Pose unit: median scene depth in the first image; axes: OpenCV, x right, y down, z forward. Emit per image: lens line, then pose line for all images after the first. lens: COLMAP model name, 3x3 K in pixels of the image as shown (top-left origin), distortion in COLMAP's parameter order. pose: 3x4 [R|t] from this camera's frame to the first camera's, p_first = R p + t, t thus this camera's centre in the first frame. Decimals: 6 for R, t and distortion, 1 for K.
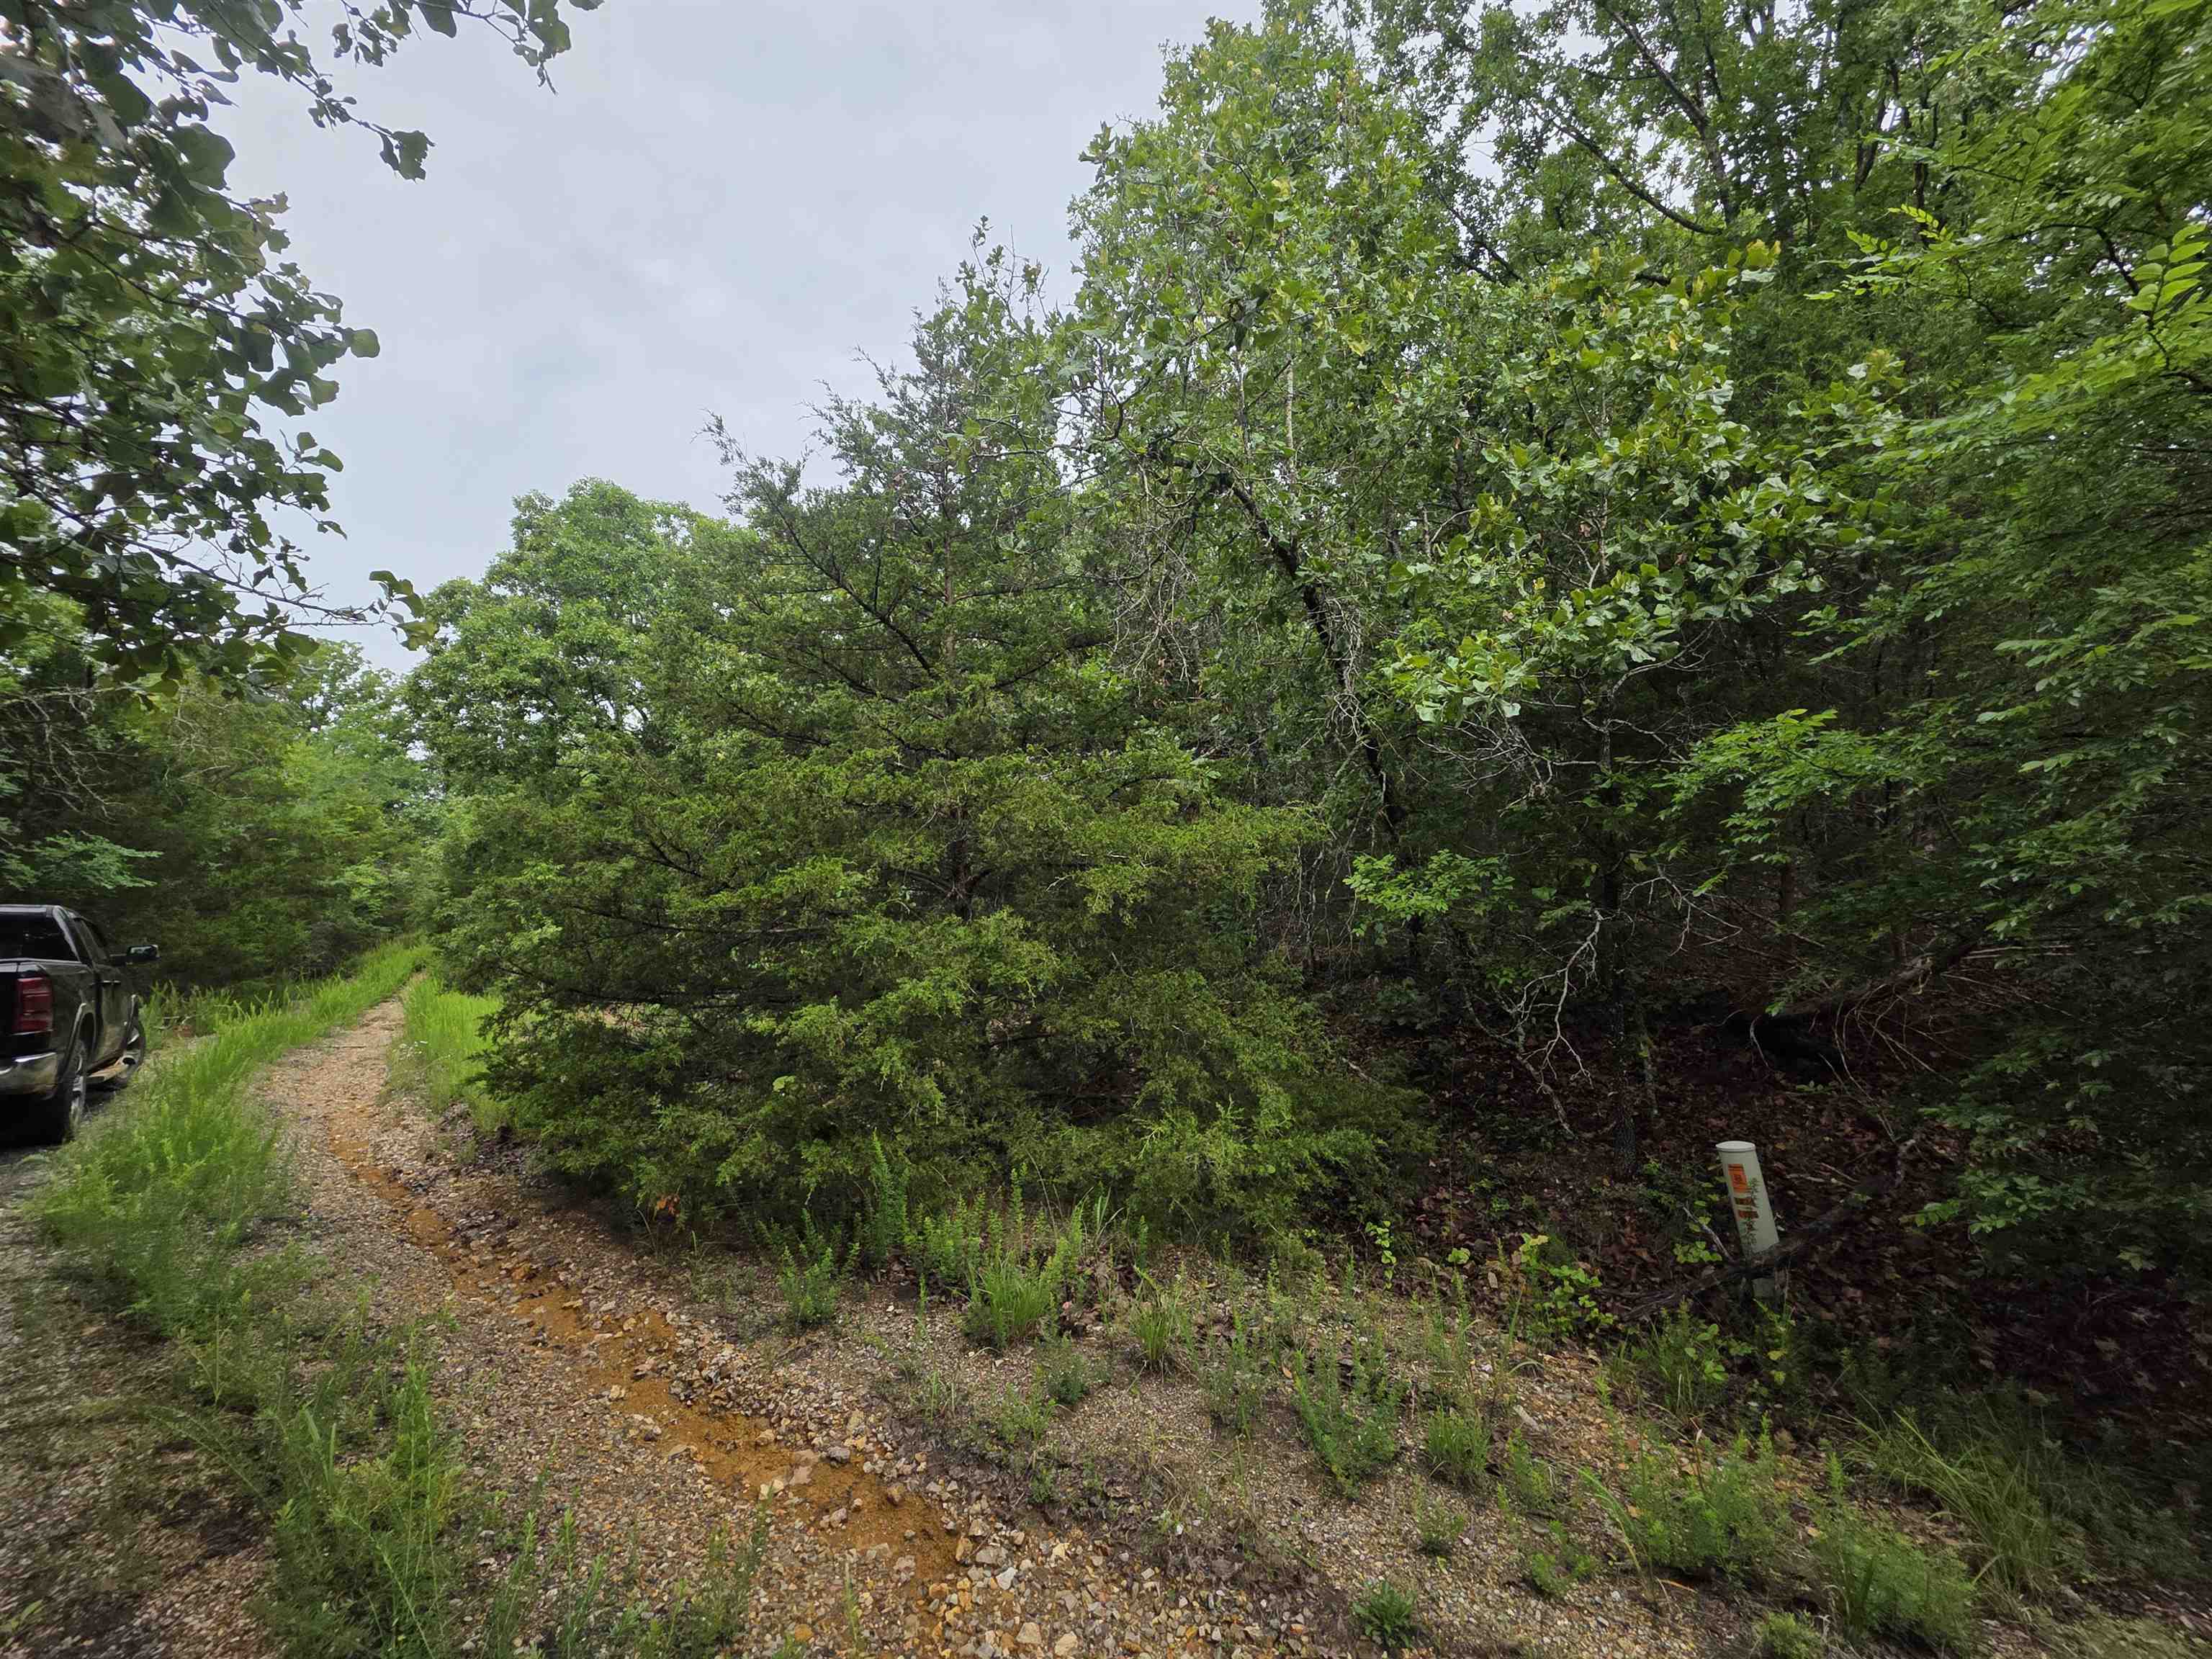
lens RADIAL K [[893.9, 0, 1118.6], [0, 893.9, 833.2], [0, 0, 1]] dist [0.003756, -0.000870]
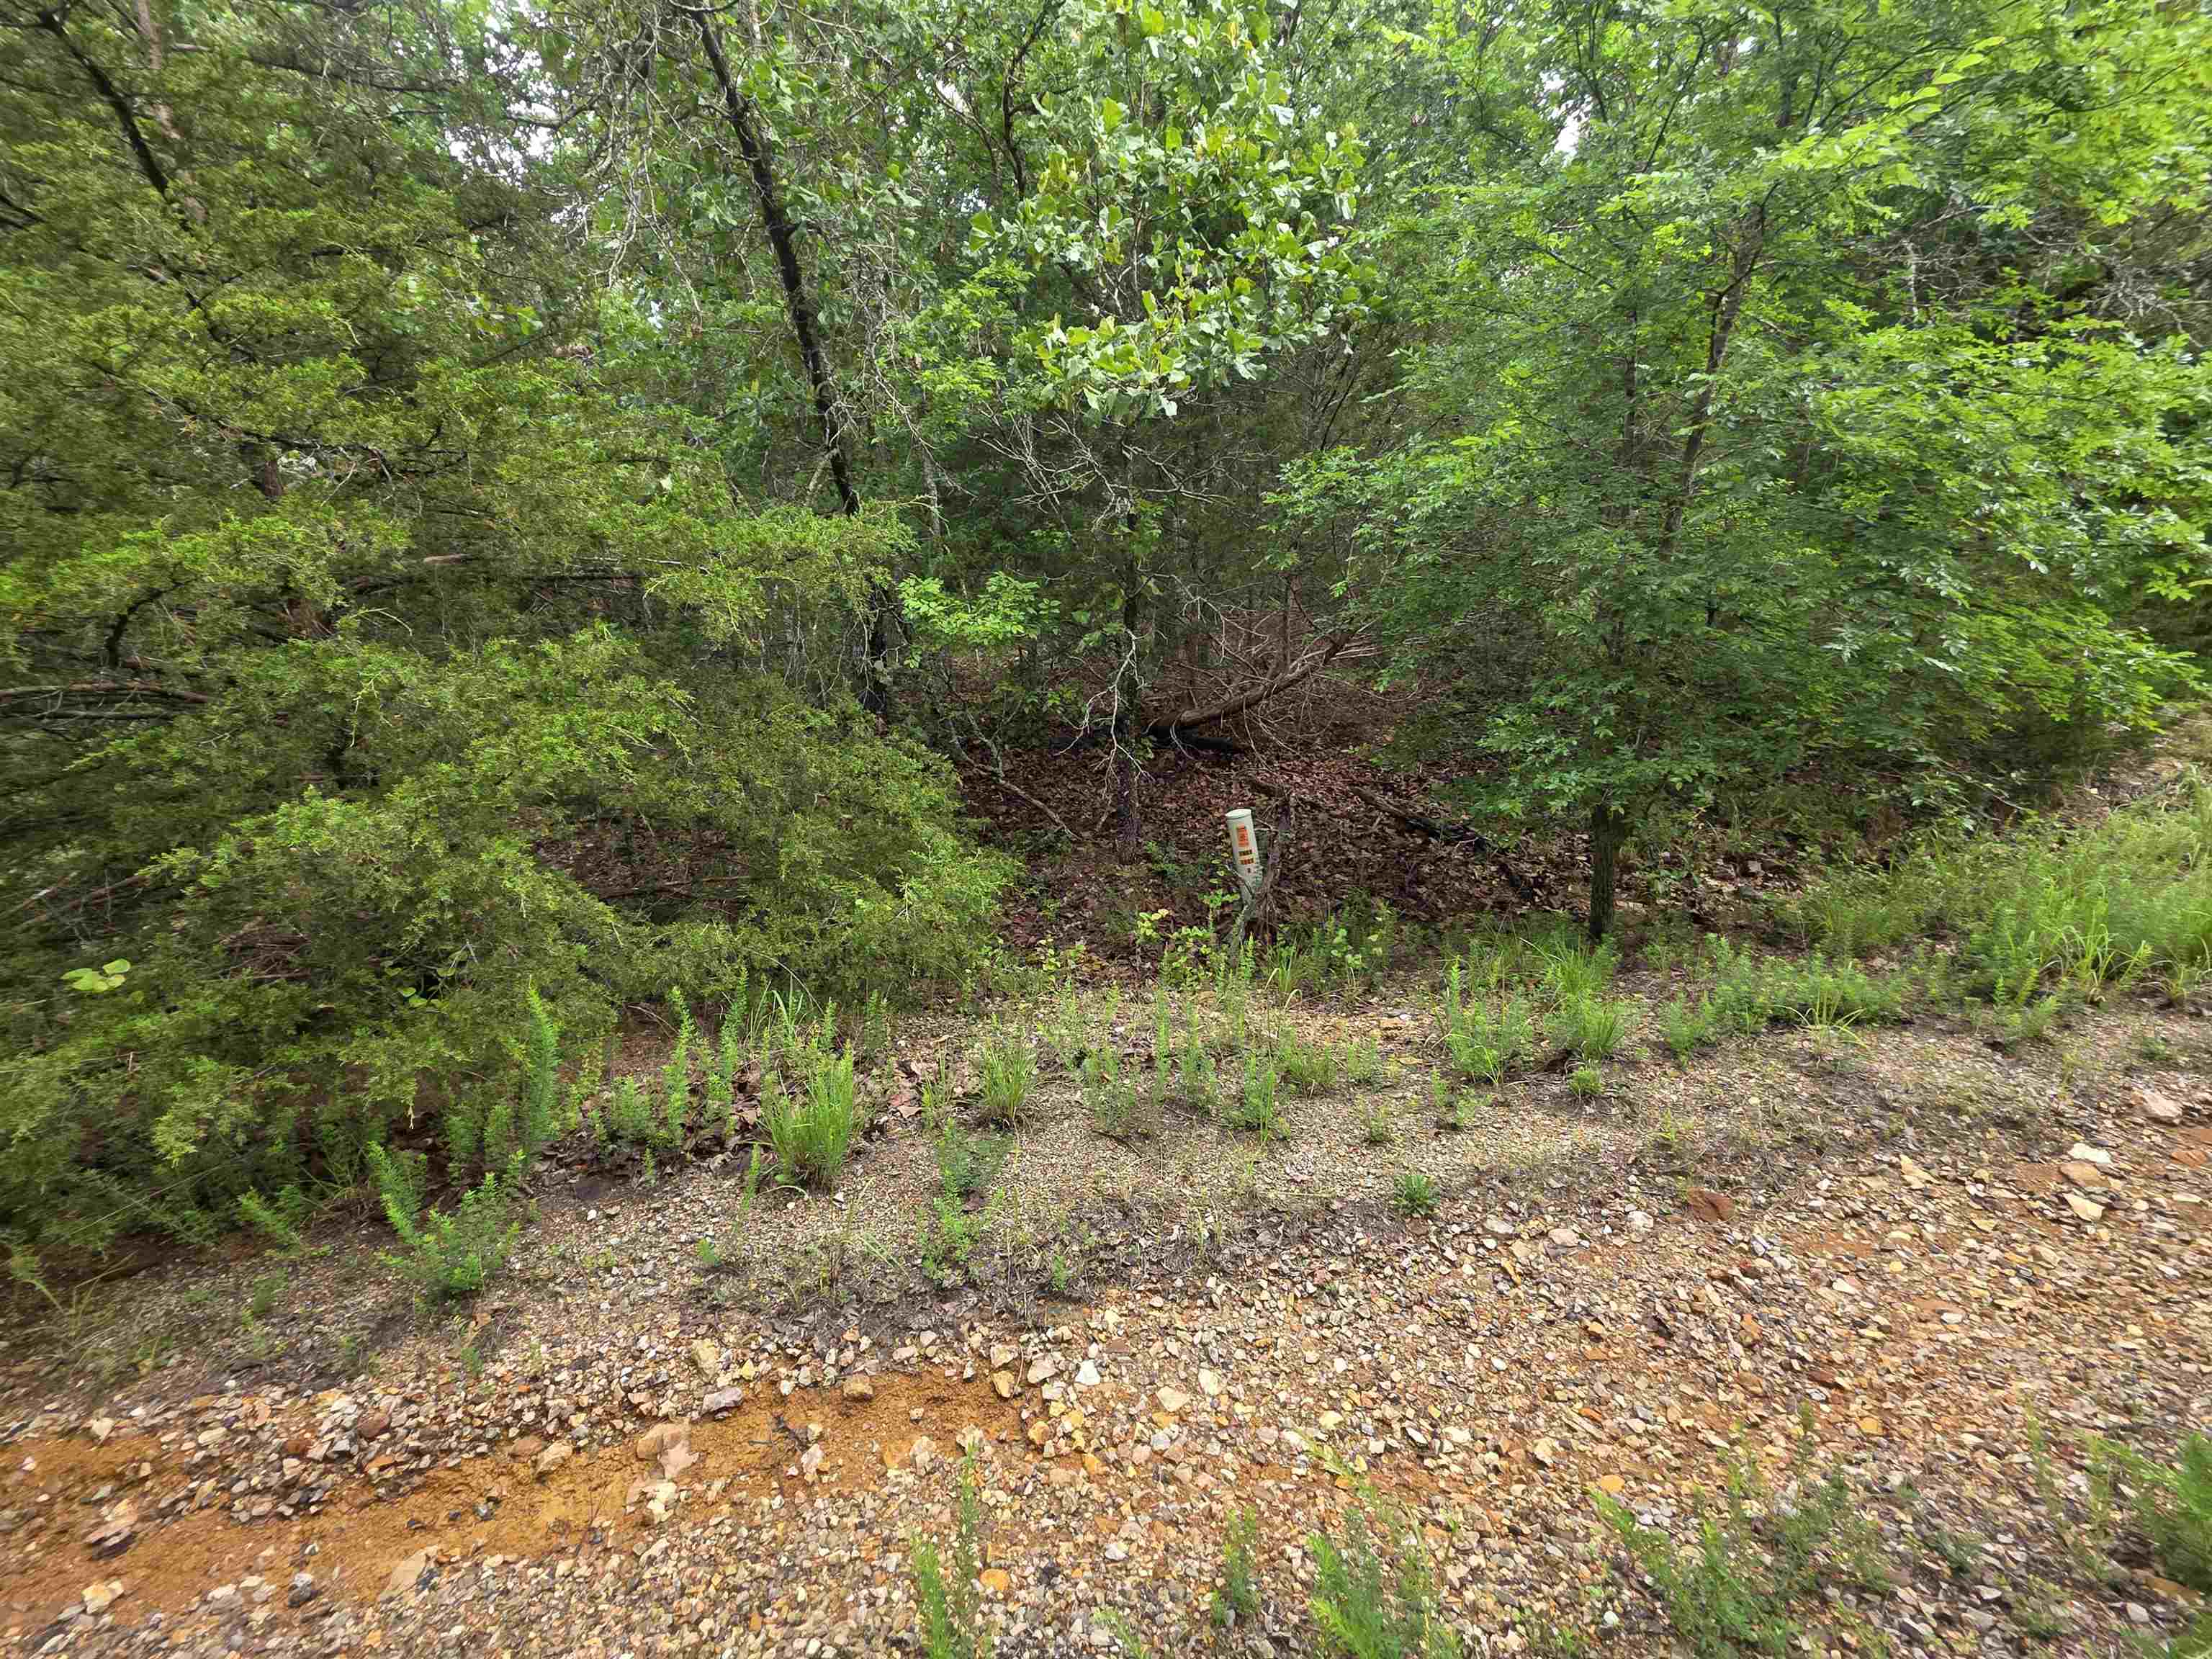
lens RADIAL K [[883.1, 0, 1109.6], [0, 883.1, 830.3], [0, 0, 1]] dist [0.003175, -0.001303]
pose [[0.720607, -0.166213, 0.673126, -0.351577], [-0.012958, 0.967442, 0.252760, 0.068991], [-0.693223, -0.190863, 0.694992, 0.296155]]
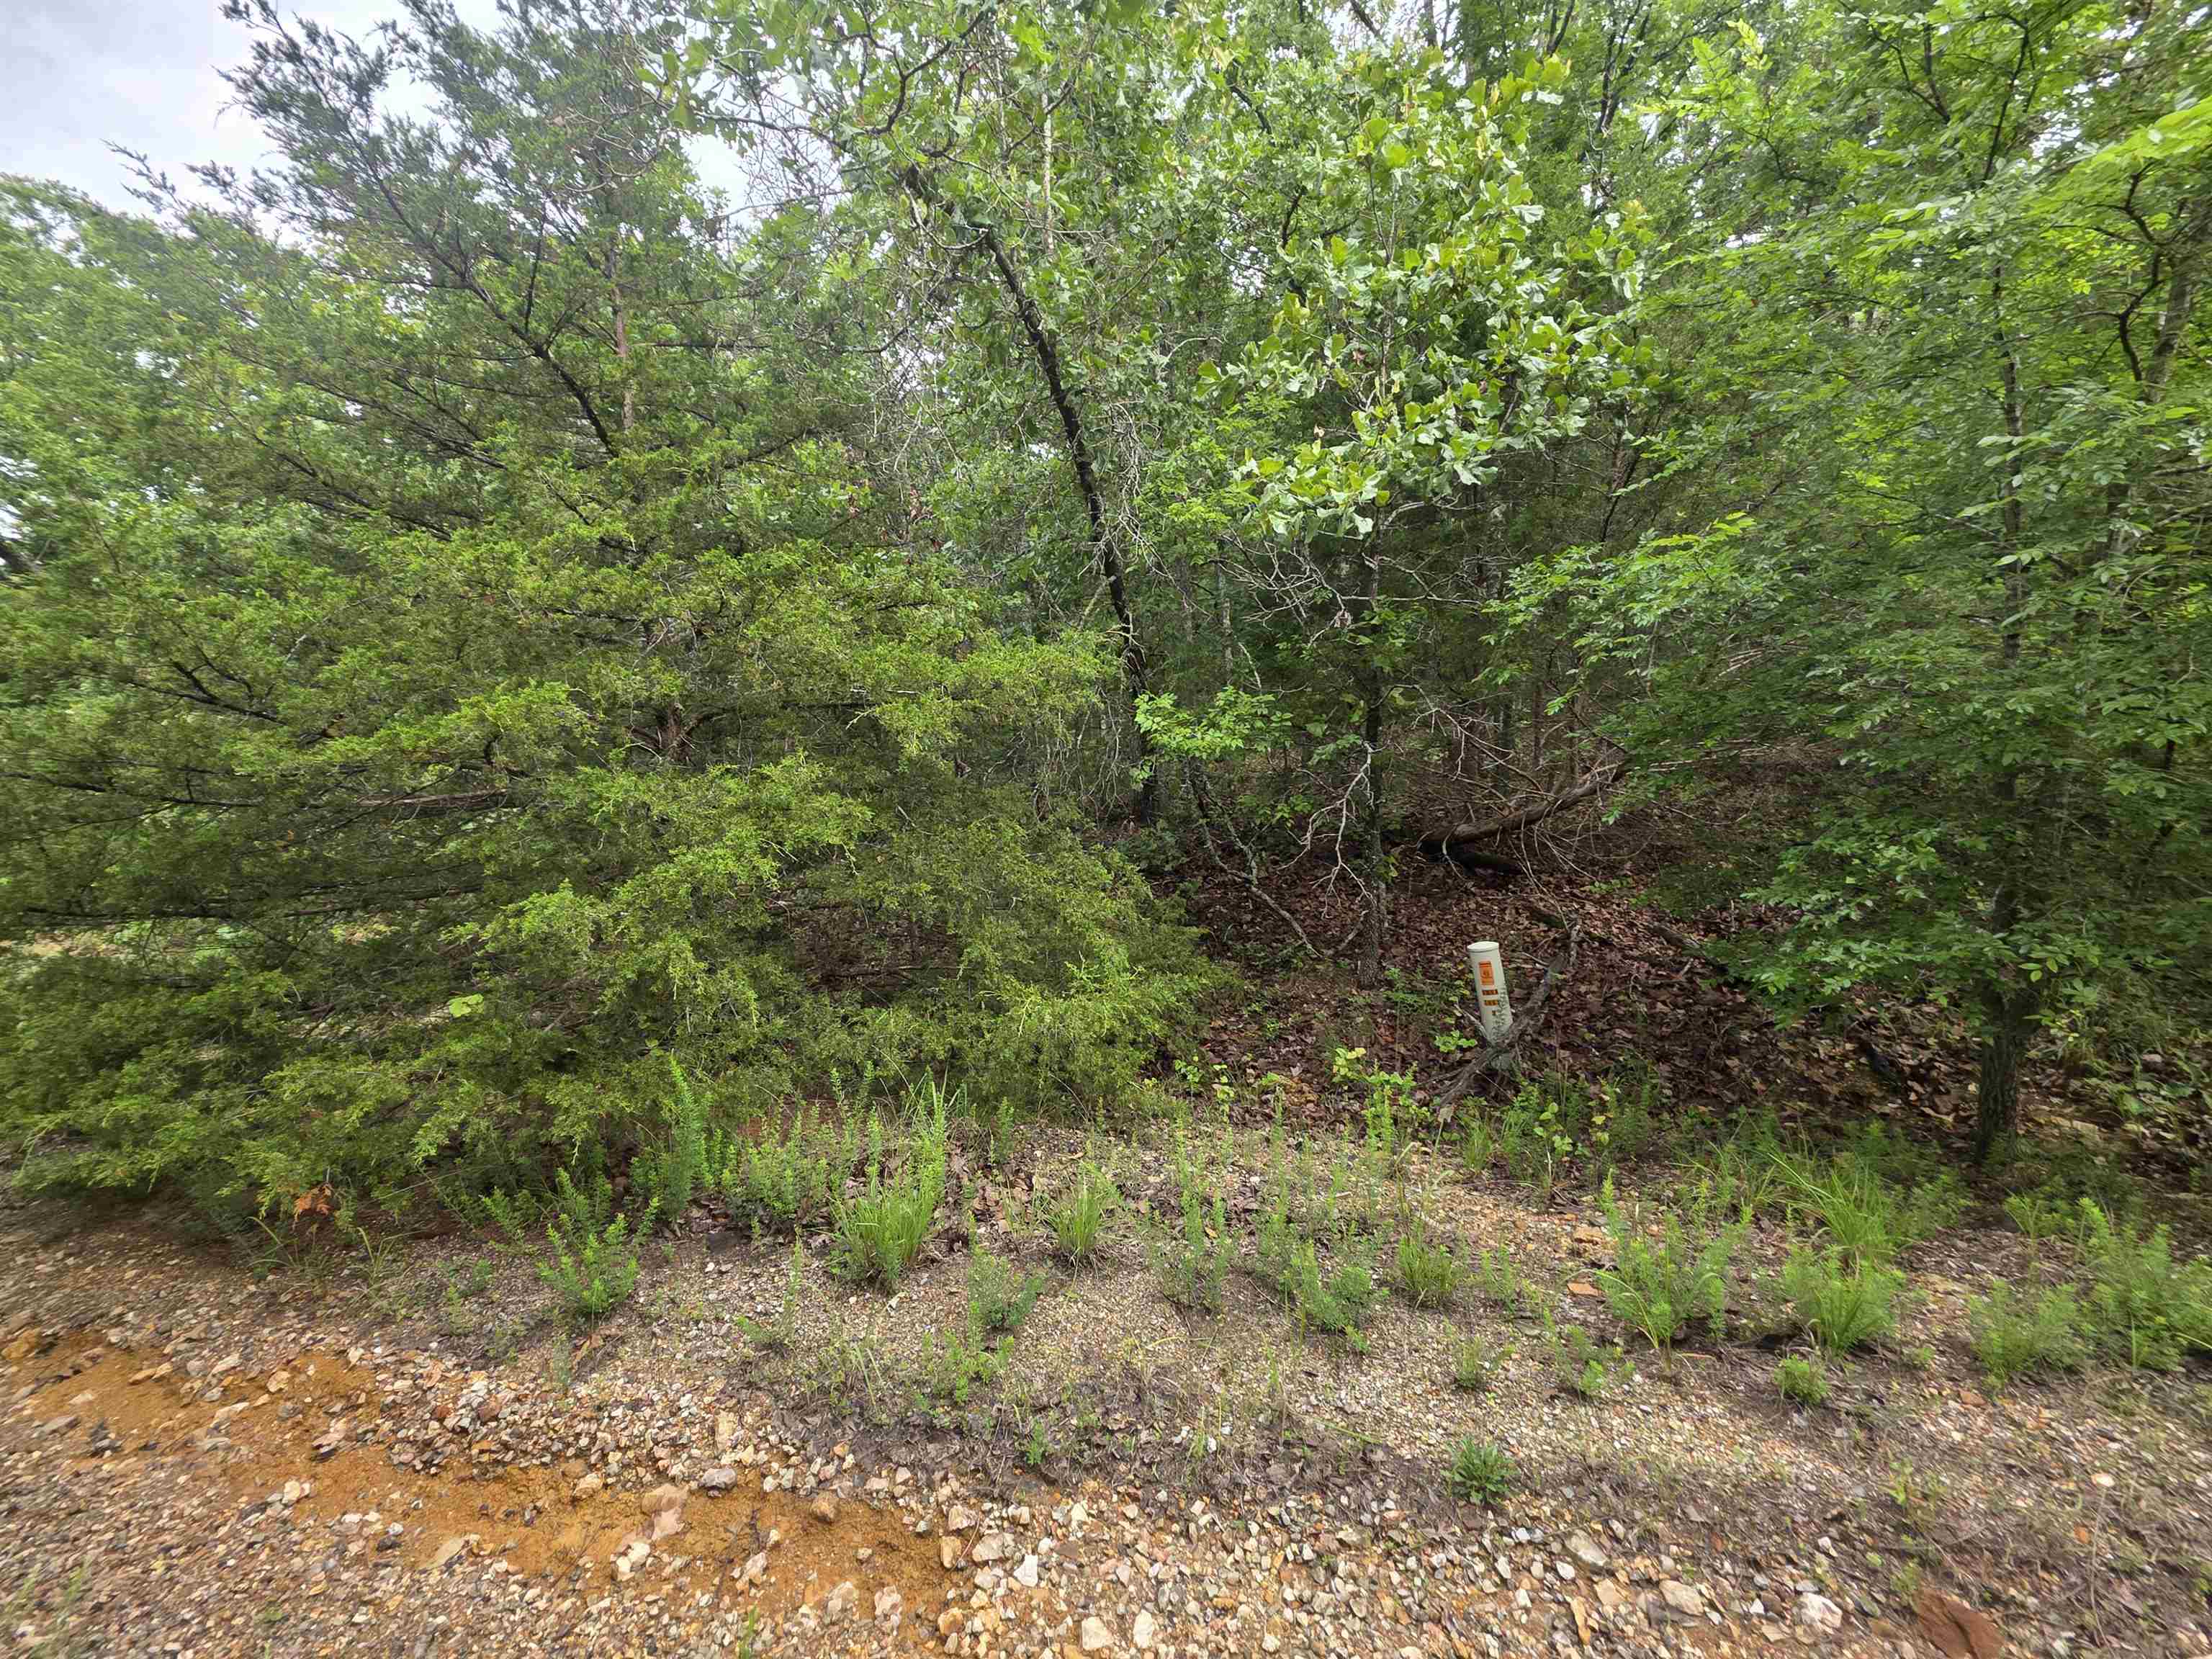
lens RADIAL K [[885.2, 0, 1109.8], [0, 885.2, 827.5], [0, 0, 1]] dist [0.002924, -0.000516]
pose [[0.926898, -0.059494, 0.370569, -0.183670], [0.004109, 0.988905, 0.148489, 0.039846], [-0.375292, -0.136112, 0.916859, 0.204962]]
